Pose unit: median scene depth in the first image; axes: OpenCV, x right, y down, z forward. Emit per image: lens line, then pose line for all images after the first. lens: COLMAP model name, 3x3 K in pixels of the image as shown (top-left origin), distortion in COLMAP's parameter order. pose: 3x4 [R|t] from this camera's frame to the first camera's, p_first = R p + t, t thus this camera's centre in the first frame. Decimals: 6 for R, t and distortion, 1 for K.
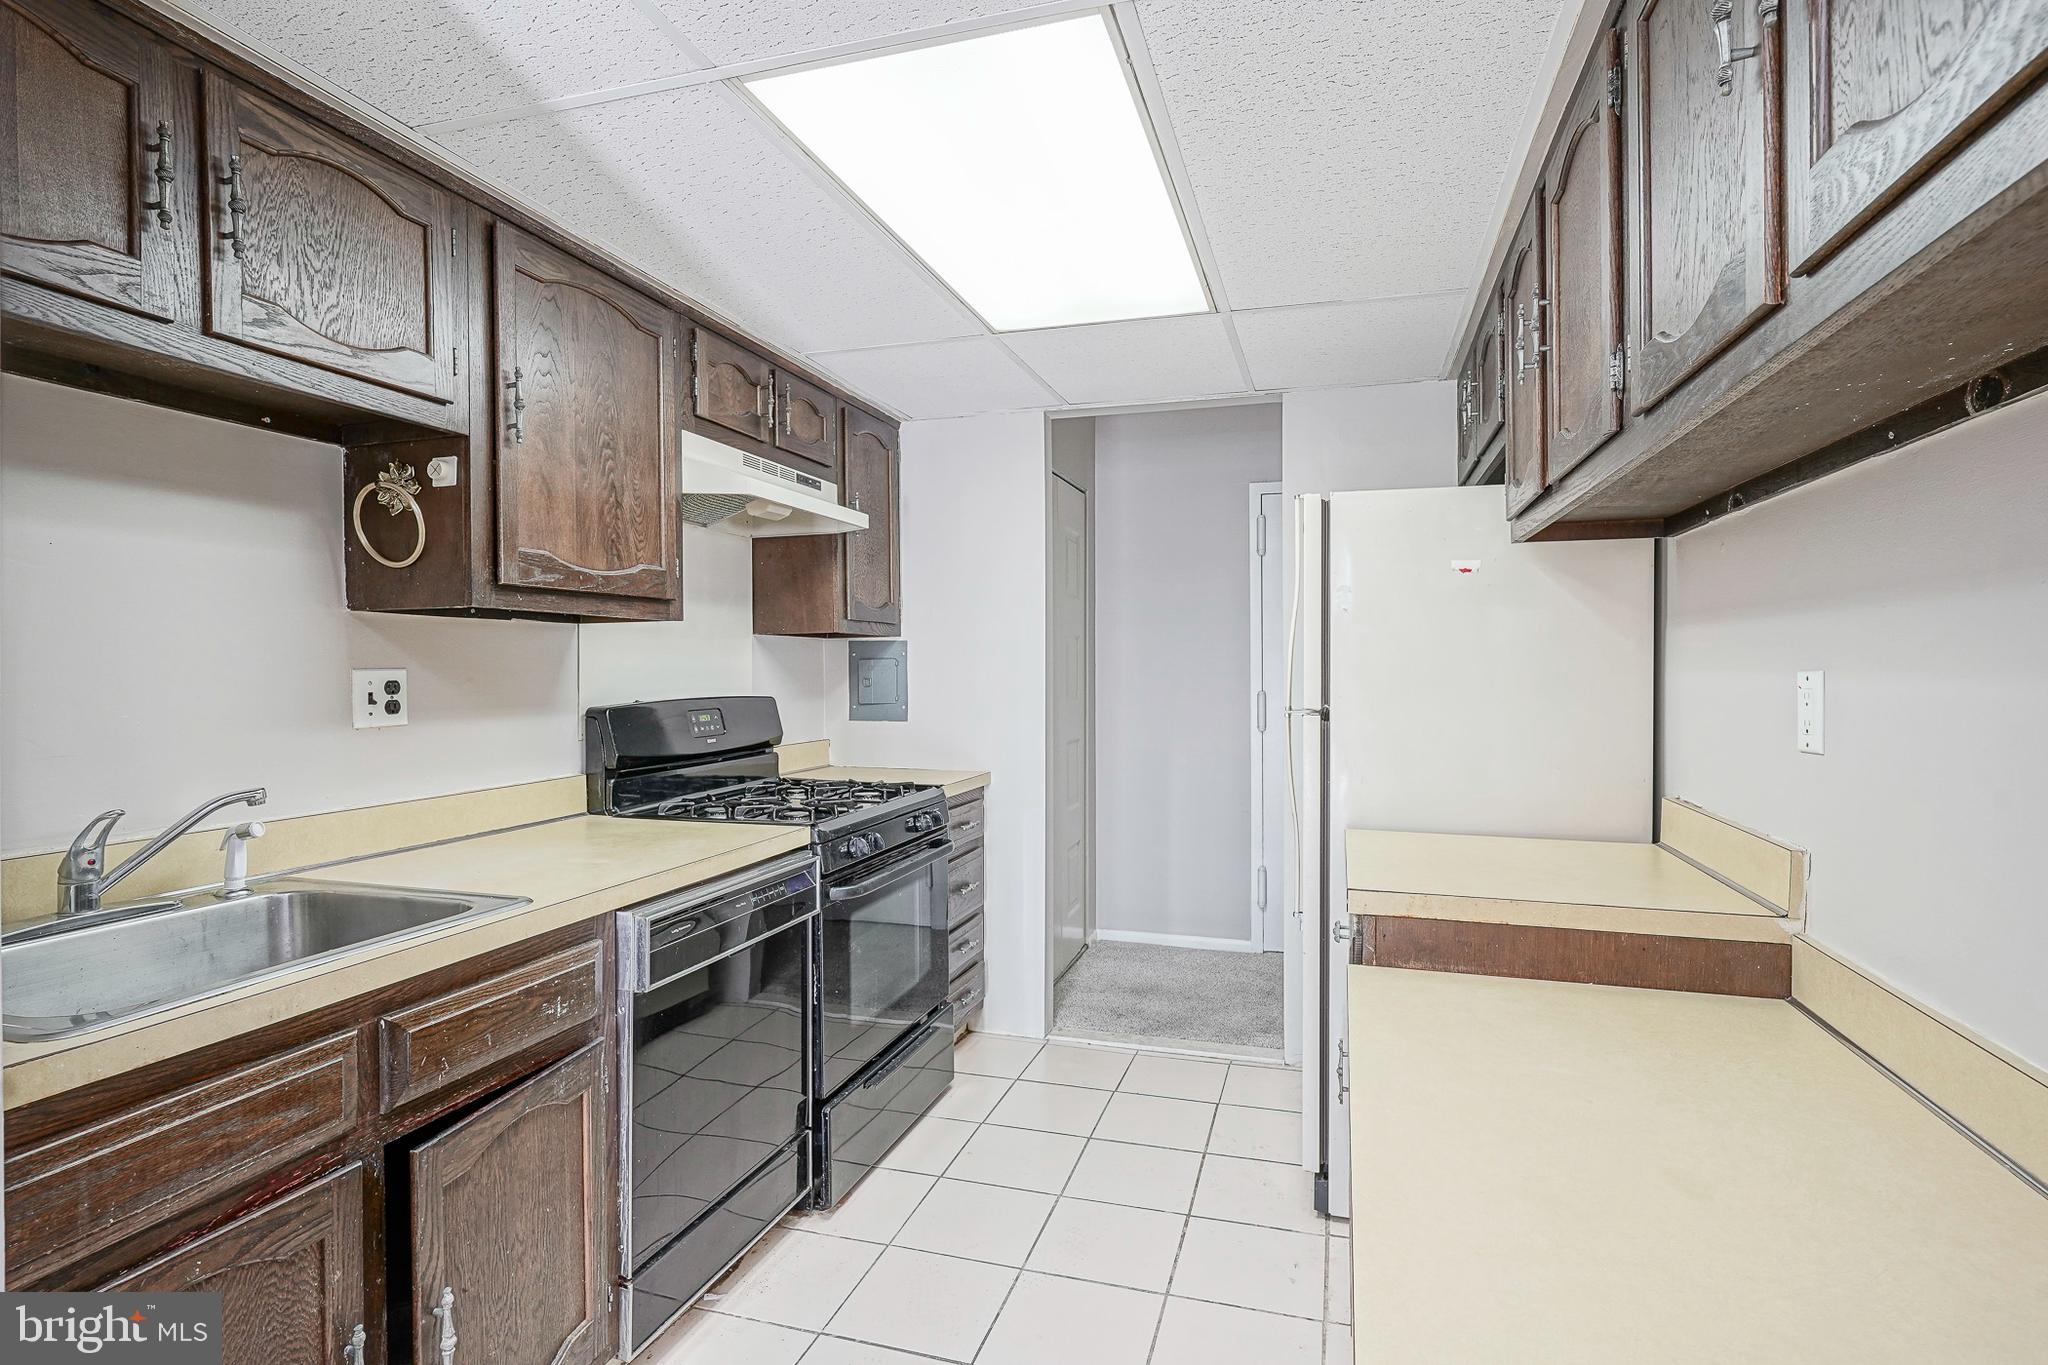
lens RADIAL K [[1007.6, 0, 1034.4], [0, 1007.6, 677.1], [0, 0, 1]] dist [-0.007083, 0.001636]
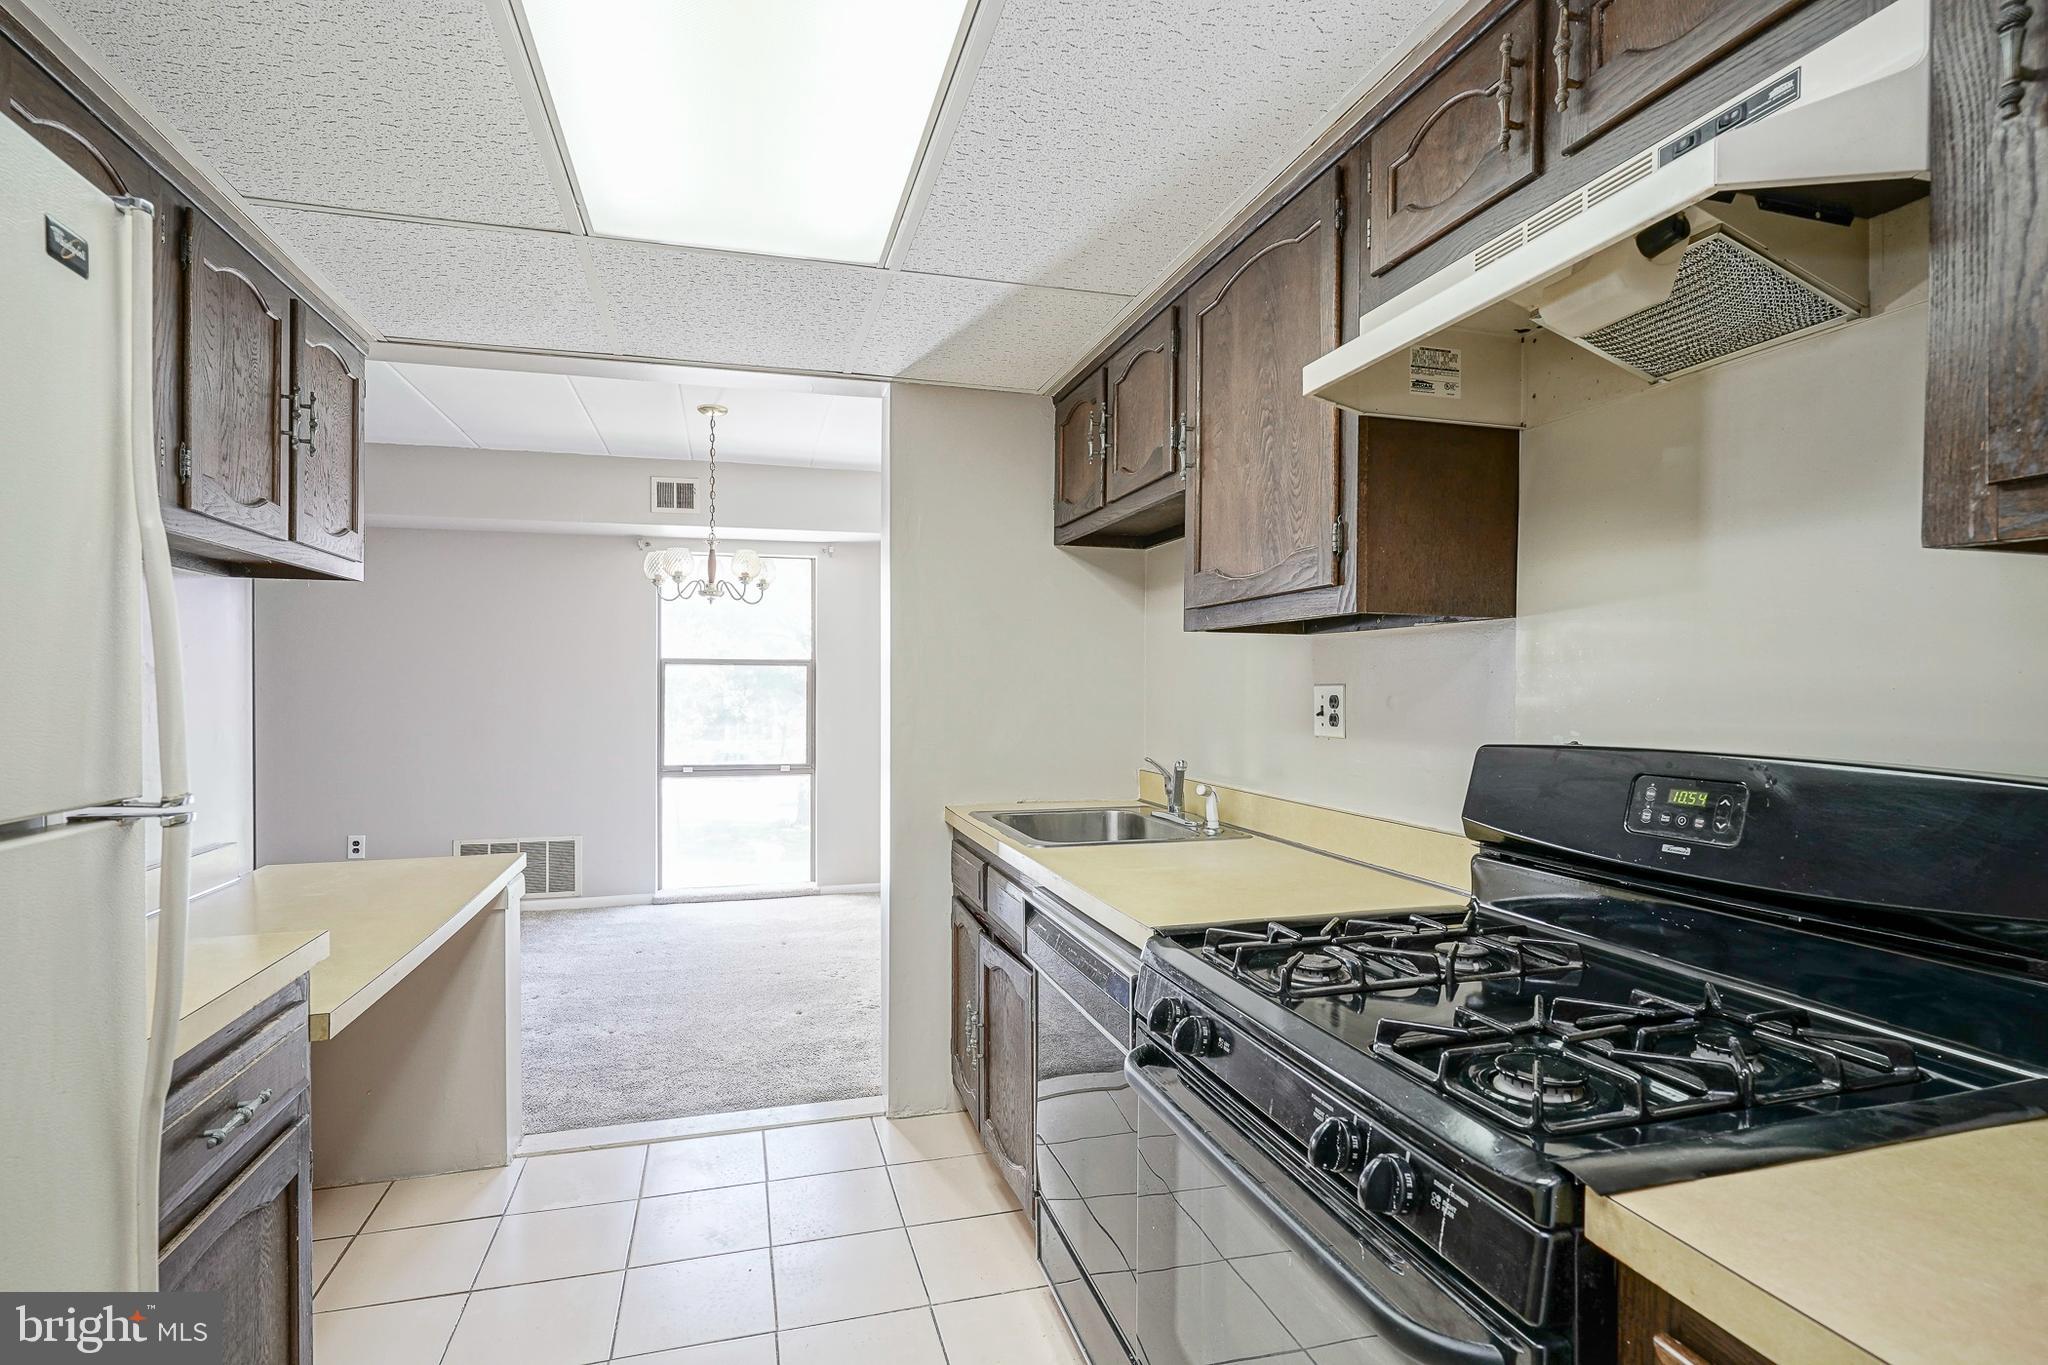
lens RADIAL K [[997.2, 0, 1031.3], [0, 997.2, 690.0], [0, 0, 1]] dist [0.001597, 0.000382]
pose [[-0.841207, 0.002617, -0.540707, 0.193284], [-0.006188, 0.999876, 0.014467, -0.014322], [0.540678, 0.015516, -0.841087, 1.567897]]
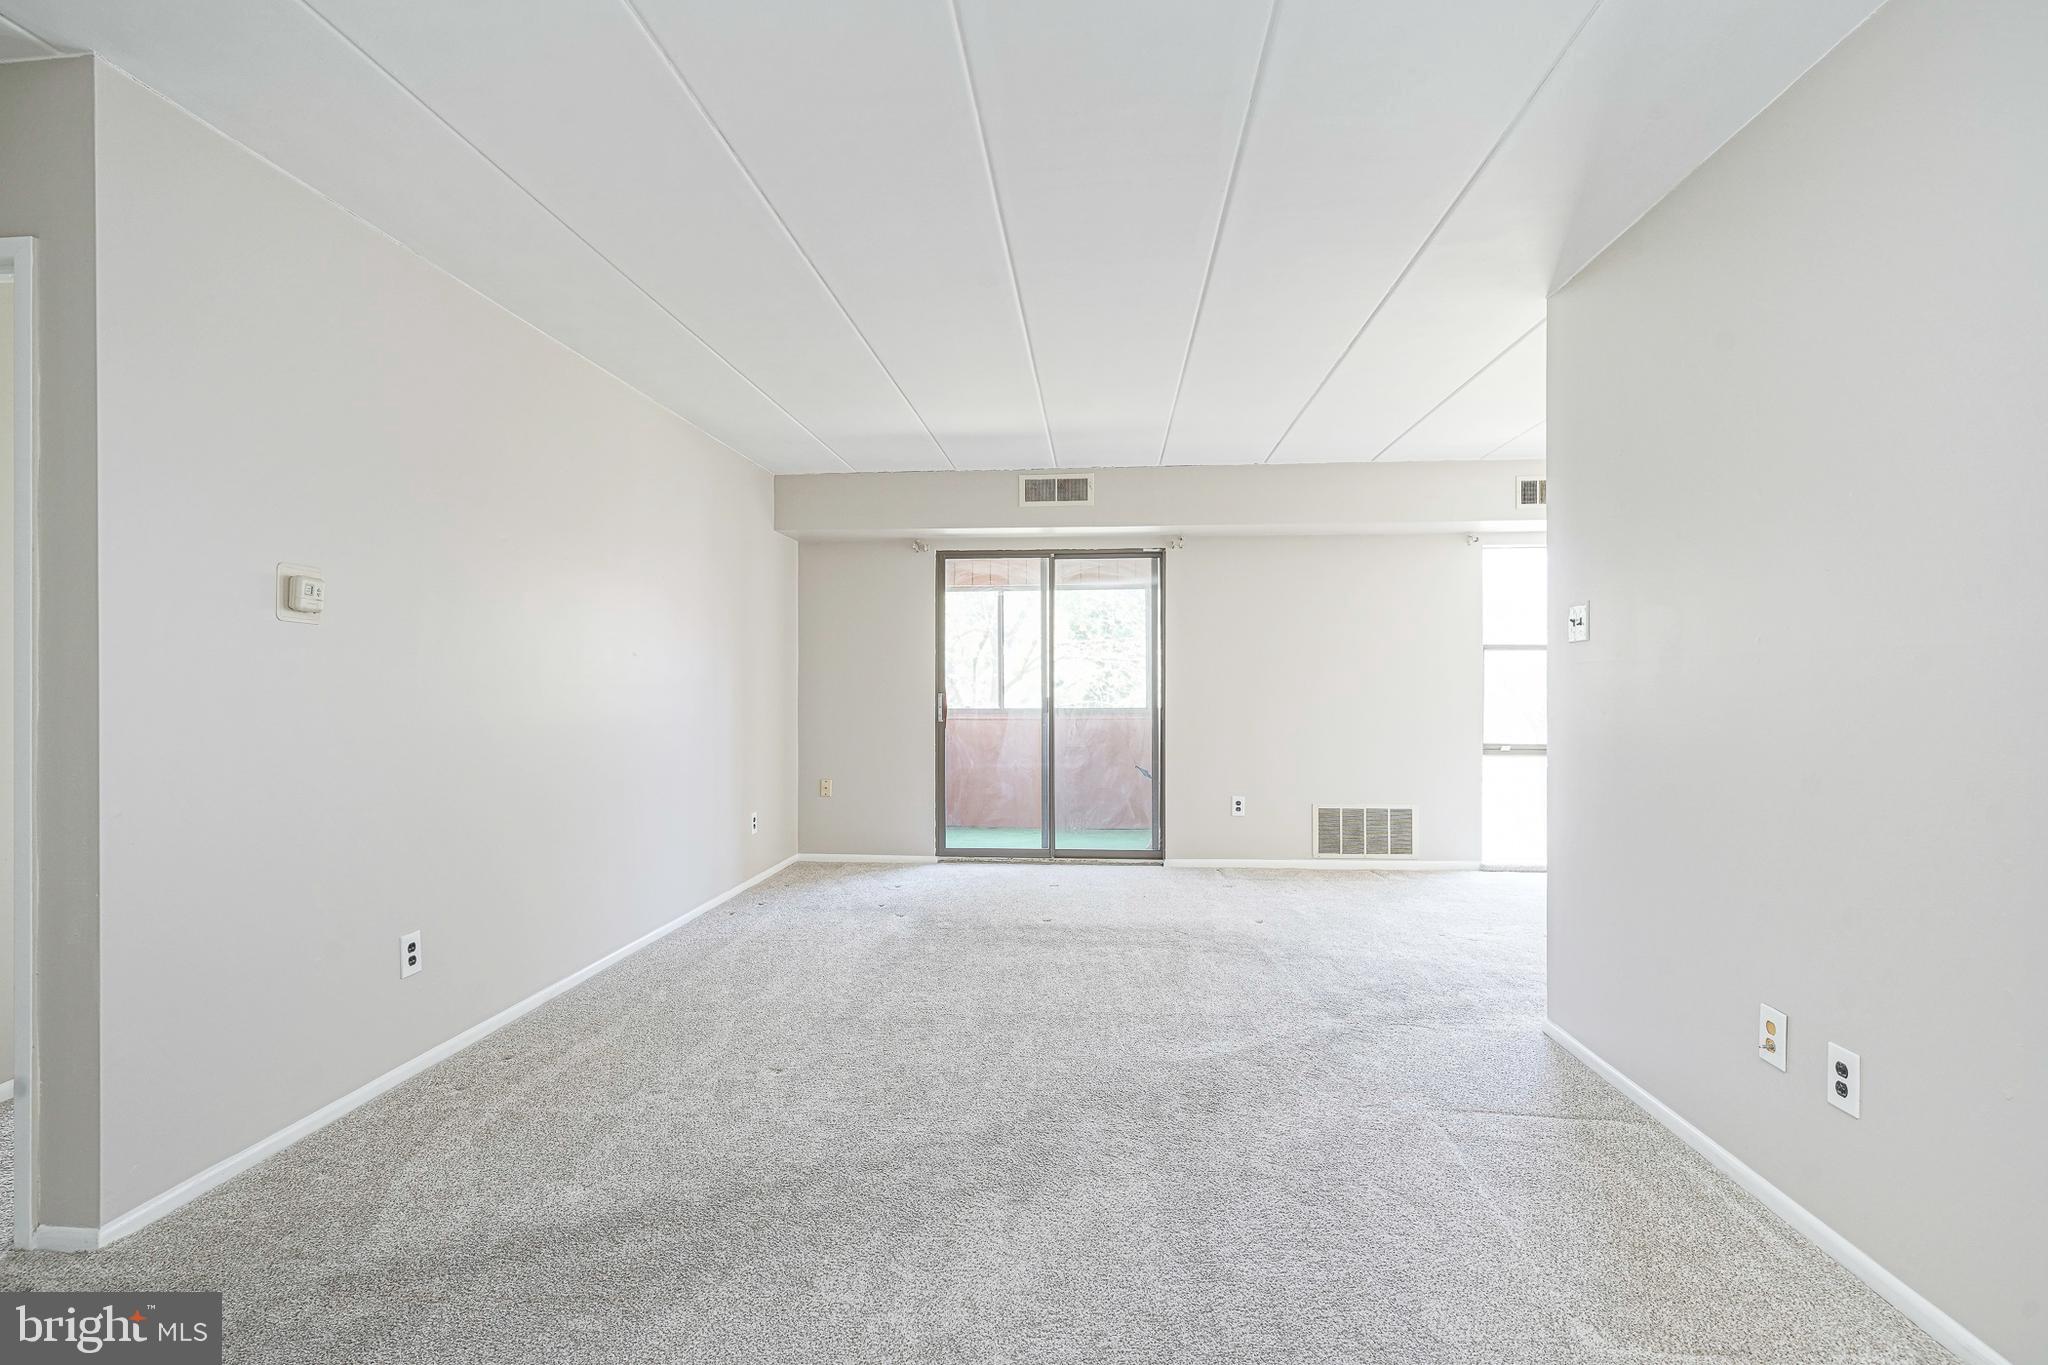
lens RADIAL K [[1018.6, 0, 1014.1], [0, 1018.6, 685.6], [0, 0, 1]] dist [-0.003741, 0.001072]
pose [[-0.979545, 0.004153, -0.201183, 1.462910], [0.002156, 0.999946, 0.010144, 0.029978], [0.201215, 0.009503, -0.979501, 1.409381]]
